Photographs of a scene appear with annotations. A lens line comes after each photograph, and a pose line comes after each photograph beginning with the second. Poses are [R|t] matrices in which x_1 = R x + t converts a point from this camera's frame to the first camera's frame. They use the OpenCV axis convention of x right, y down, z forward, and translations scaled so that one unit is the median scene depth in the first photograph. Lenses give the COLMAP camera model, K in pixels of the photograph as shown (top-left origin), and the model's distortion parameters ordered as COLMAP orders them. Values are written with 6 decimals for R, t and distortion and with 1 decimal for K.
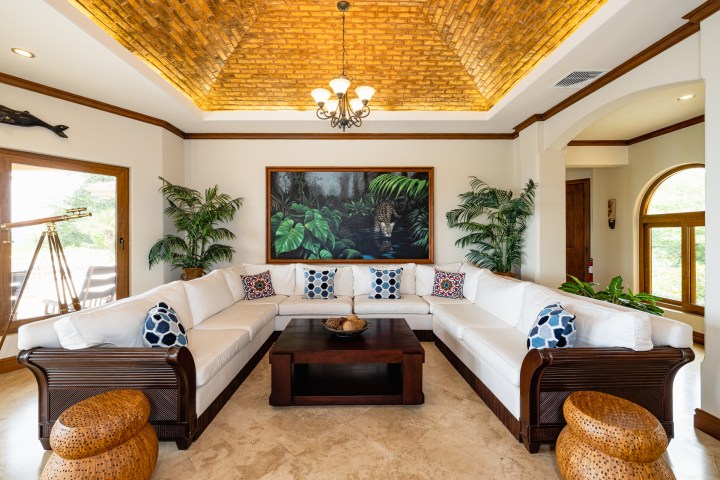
lens RADIAL K [[301.7, 0, 356.2], [0, 301.7, 235.5], [0, 0, 1]] dist [0.000755, -0.000030]
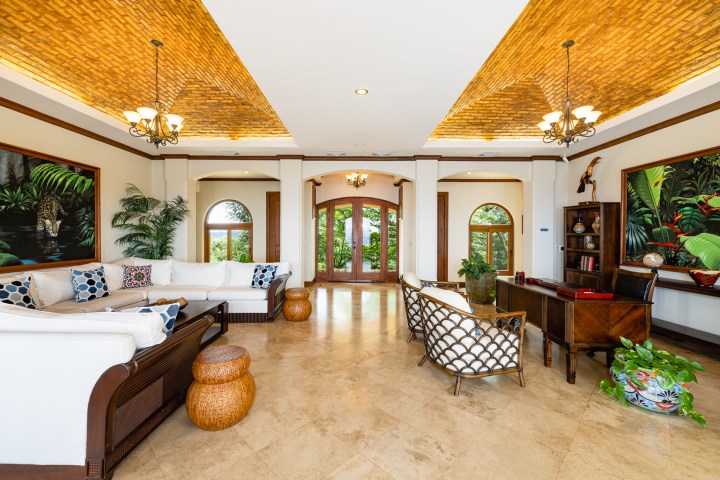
lens RADIAL K [[300.4, 0, 356.1], [0, 300.4, 235.5], [0, 0, 1]] dist [0.001073, 0.000209]
pose [[0.012067, -0.004098, 0.999919, -0.753259], [0.002568, 0.999988, 0.004067, 0.000513], [-0.999924, 0.002518, 0.012077, 0.116775]]
